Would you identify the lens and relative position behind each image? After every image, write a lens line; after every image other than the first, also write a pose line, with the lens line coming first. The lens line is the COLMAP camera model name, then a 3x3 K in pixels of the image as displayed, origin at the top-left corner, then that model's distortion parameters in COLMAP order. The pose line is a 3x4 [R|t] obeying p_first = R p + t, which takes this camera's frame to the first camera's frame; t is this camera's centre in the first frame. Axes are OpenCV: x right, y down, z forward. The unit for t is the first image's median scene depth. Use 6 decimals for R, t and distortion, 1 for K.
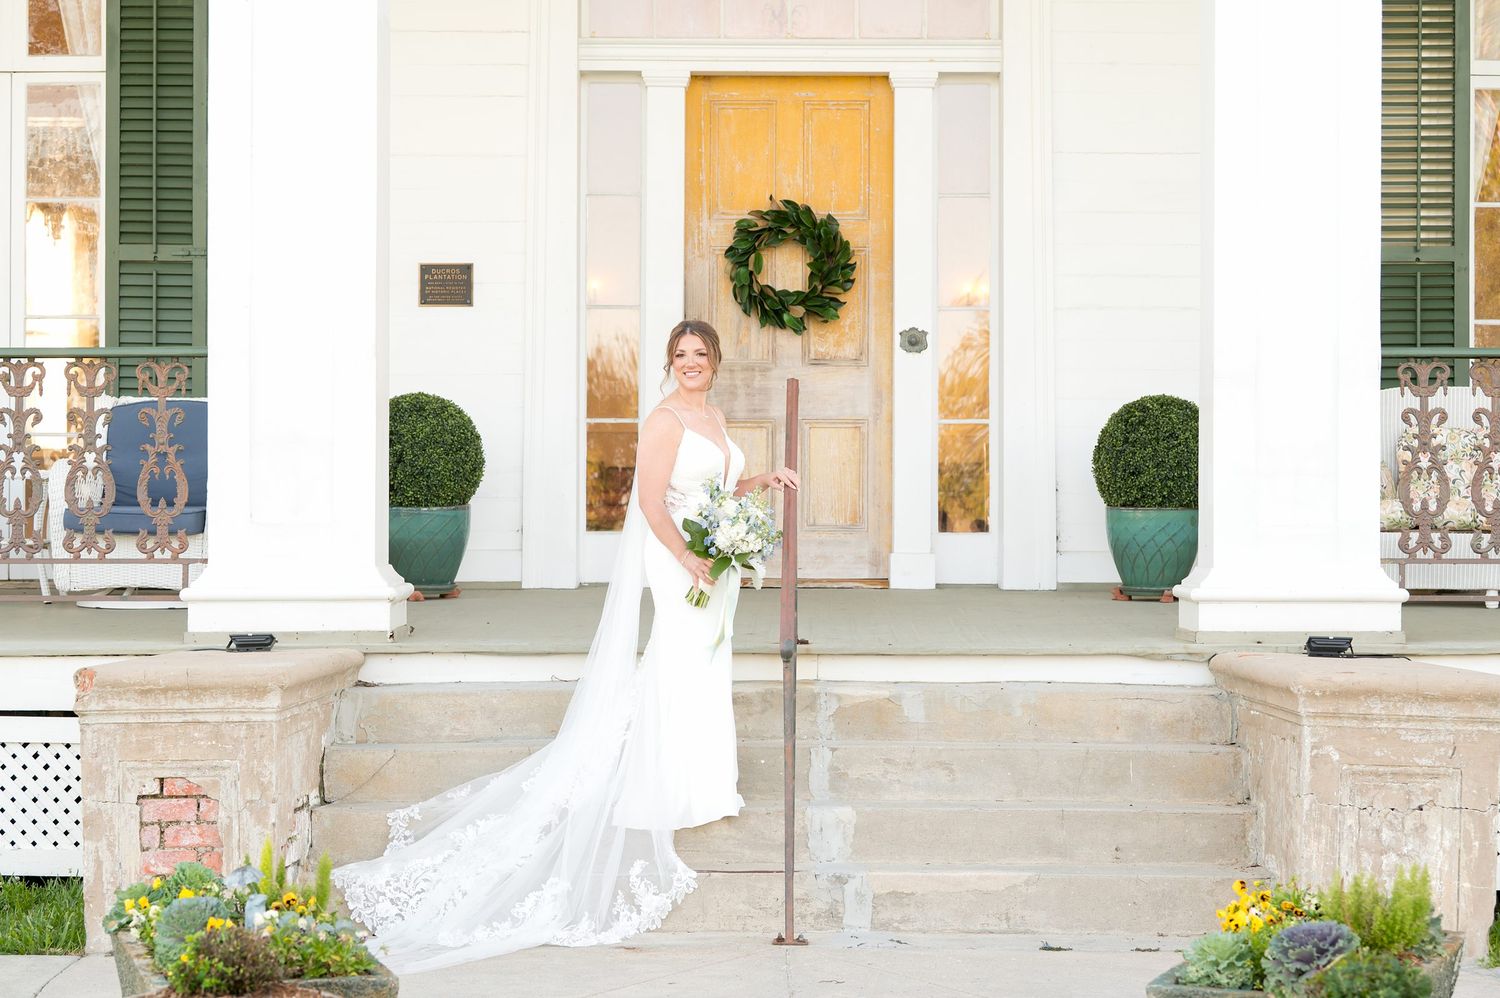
lens RADIAL K [[5478.7, 0, 750.7], [0, 5478.7, 495.3], [0, 0, 1]] dist [0.734514, 0.000000]
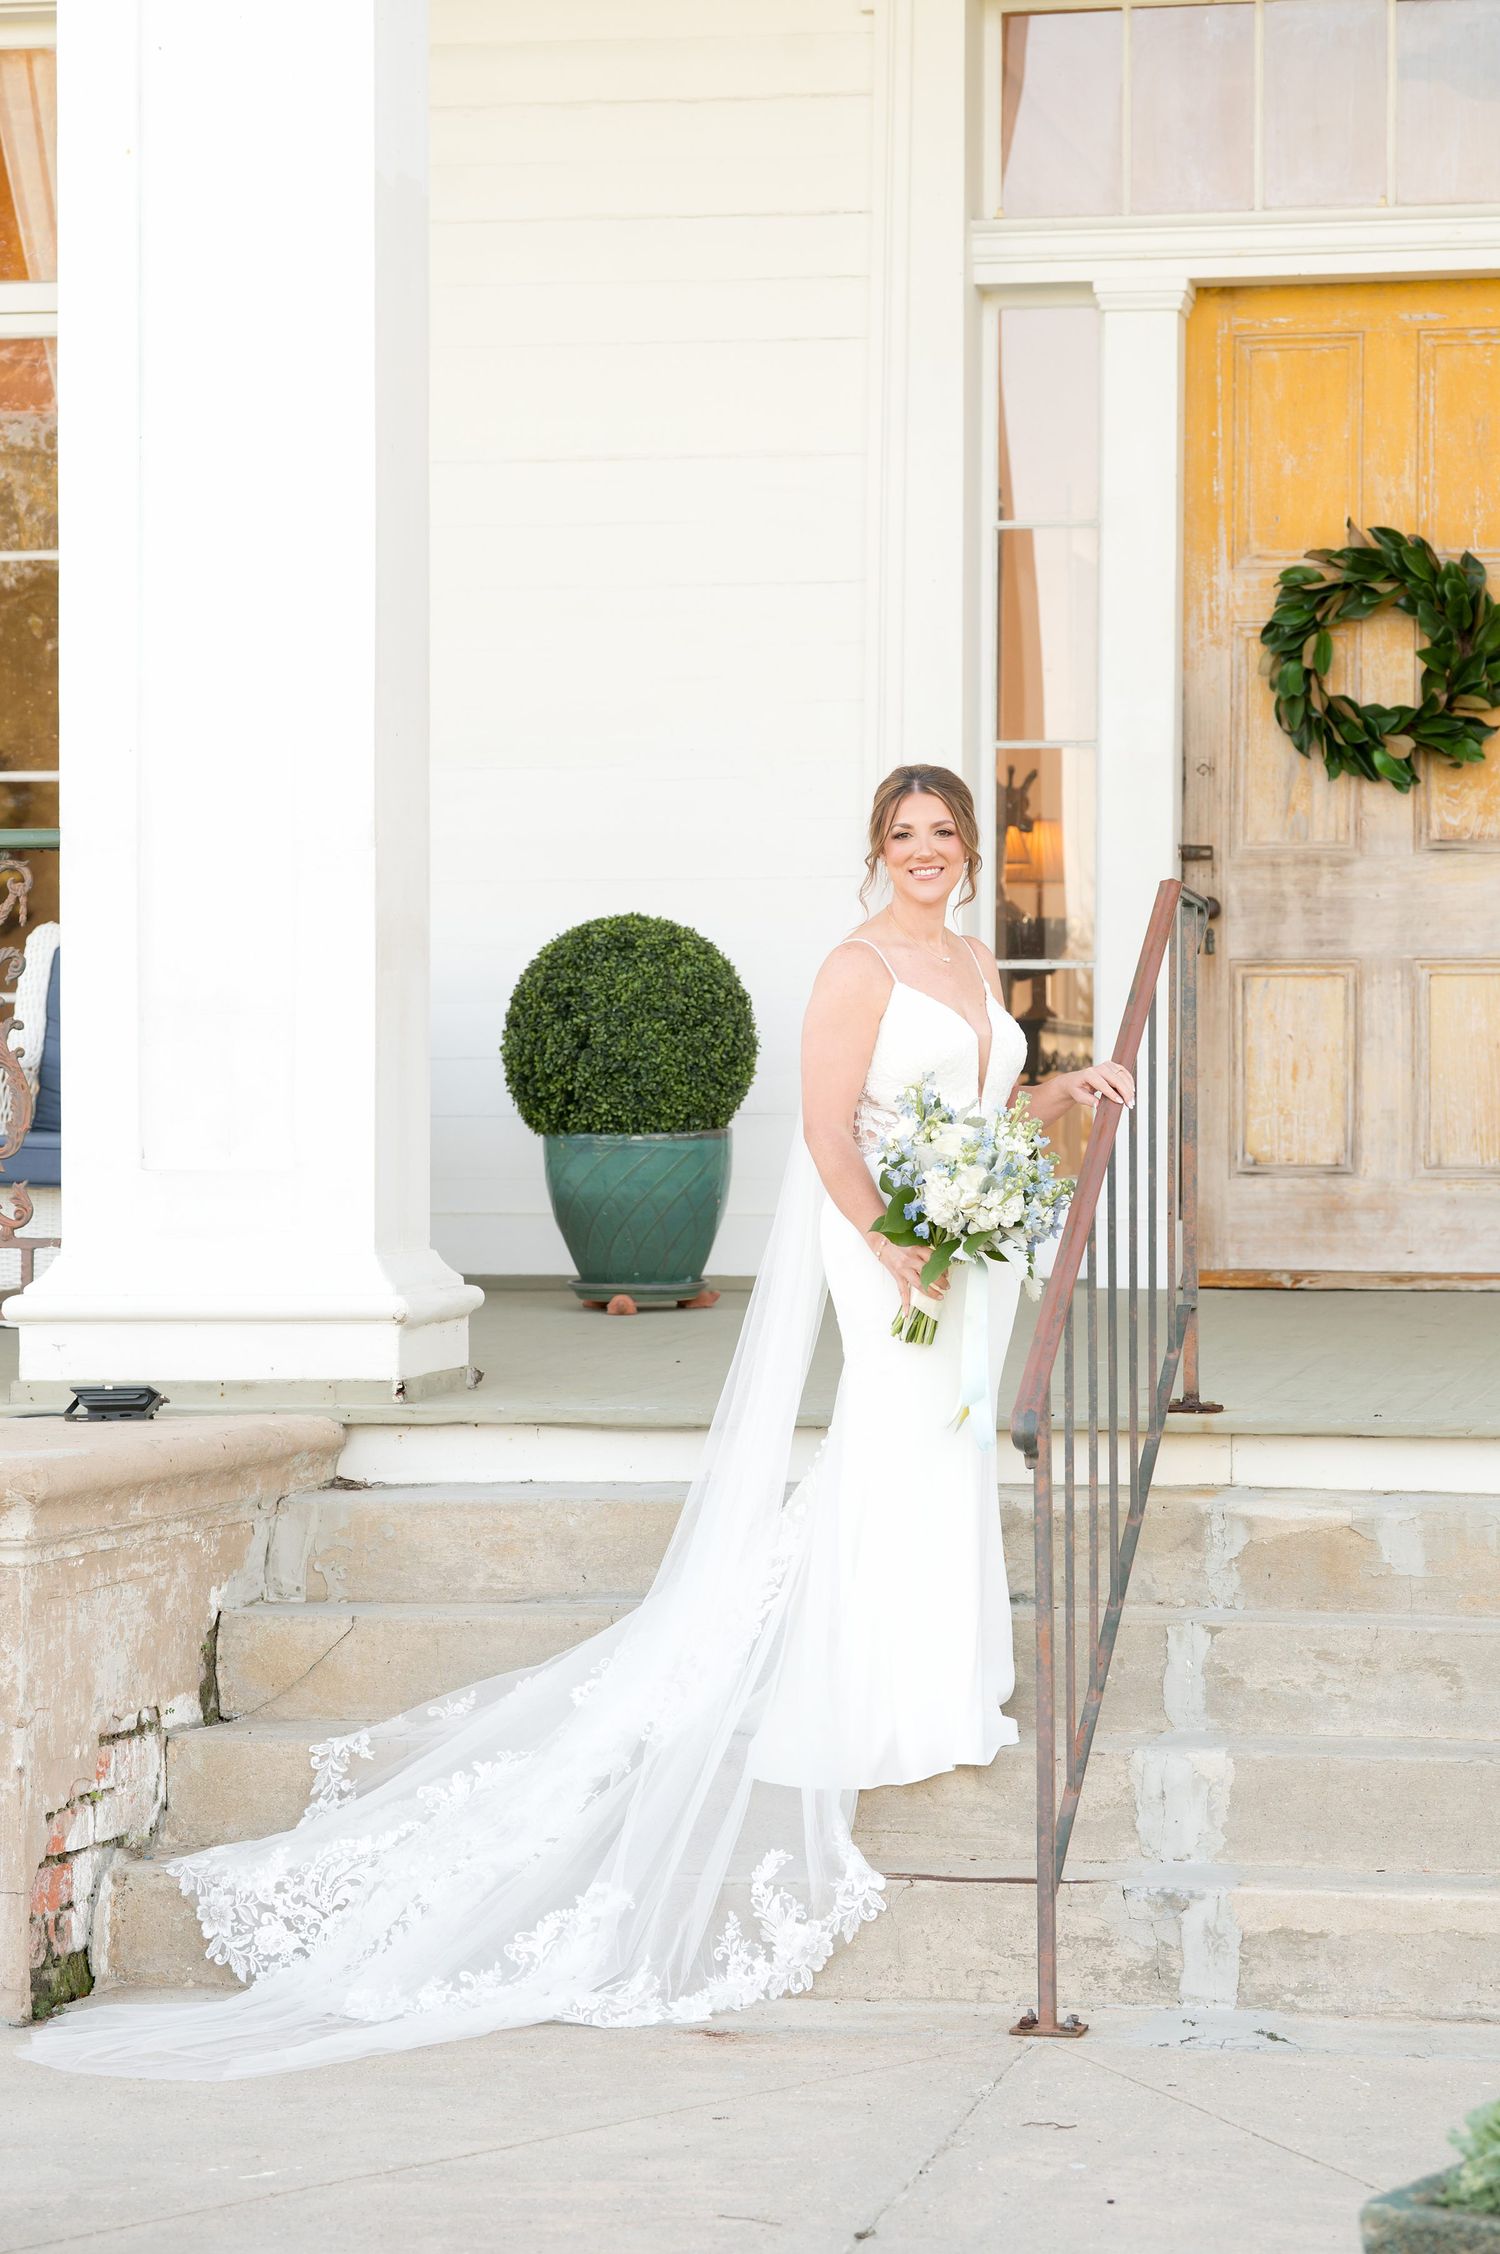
lens RADIAL K [[8232.6, 0, 749.8], [0, 8232.6, 1133.4], [0, 0, 1]] dist [0.734514, 0.000000]
pose [[0.963348, -0.000884, -0.268252, 0.173927], [0.003090, 0.999965, 0.007803, -0.004284], [0.268236, -0.008346, 0.963317, 0.271613]]
